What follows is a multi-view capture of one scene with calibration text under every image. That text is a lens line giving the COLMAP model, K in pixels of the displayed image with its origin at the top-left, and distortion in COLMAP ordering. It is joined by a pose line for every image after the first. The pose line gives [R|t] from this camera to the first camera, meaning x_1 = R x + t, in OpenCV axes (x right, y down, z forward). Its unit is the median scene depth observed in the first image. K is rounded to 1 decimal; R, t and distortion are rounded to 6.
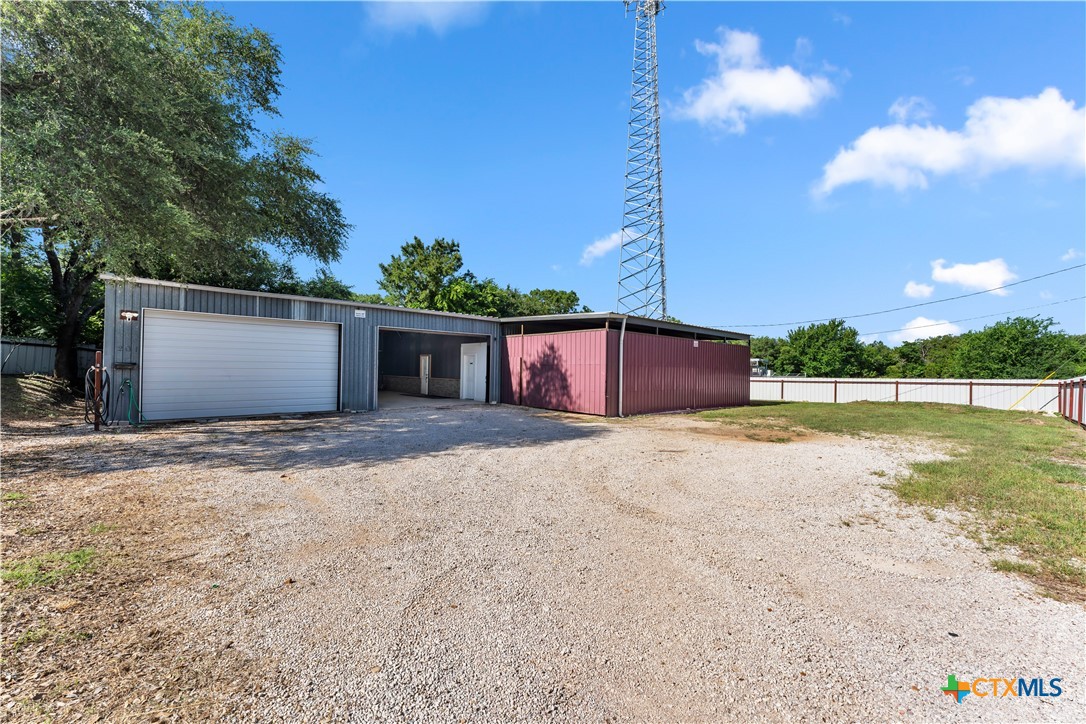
lens RADIAL K [[447.1, 0, 543.0], [0, 447.1, 362.0], [0, 0, 1]] dist [0.001013, 0.000247]
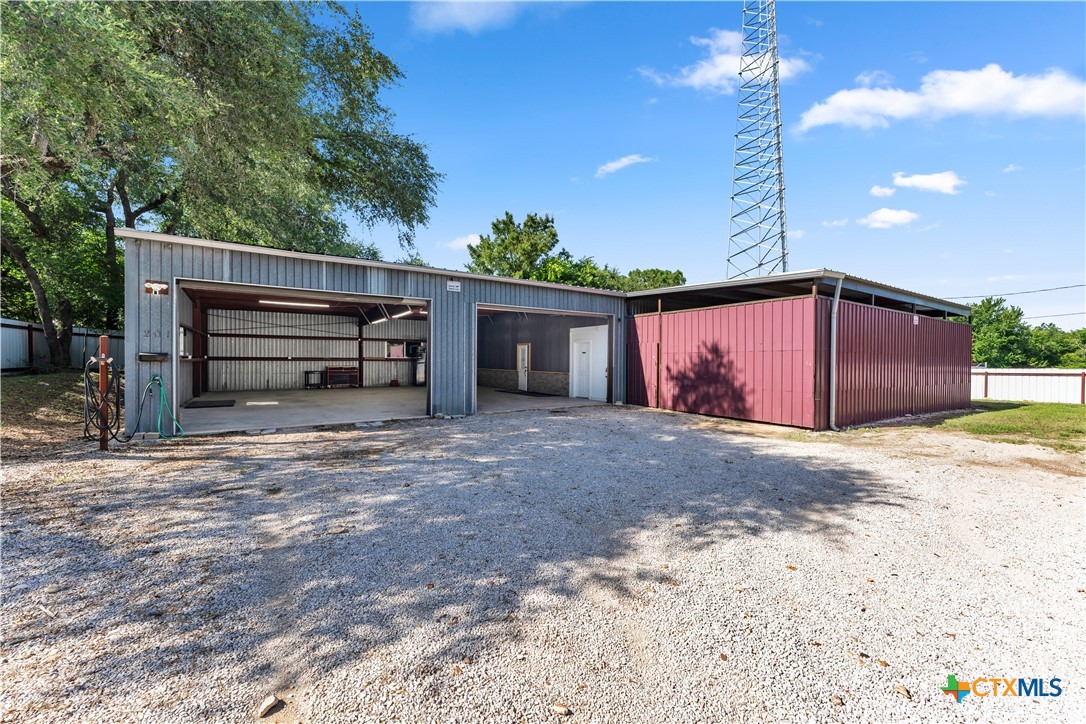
lens RADIAL K [[447.1, 0, 543.0], [0, 447.1, 362.0], [0, 0, 1]] dist [0.001013, 0.000247]
pose [[0.984889, -0.007557, -0.173020, -0.074730], [0.010540, 0.999811, 0.016330, 0.004708], [0.172864, -0.017907, 0.984783, 0.160295]]
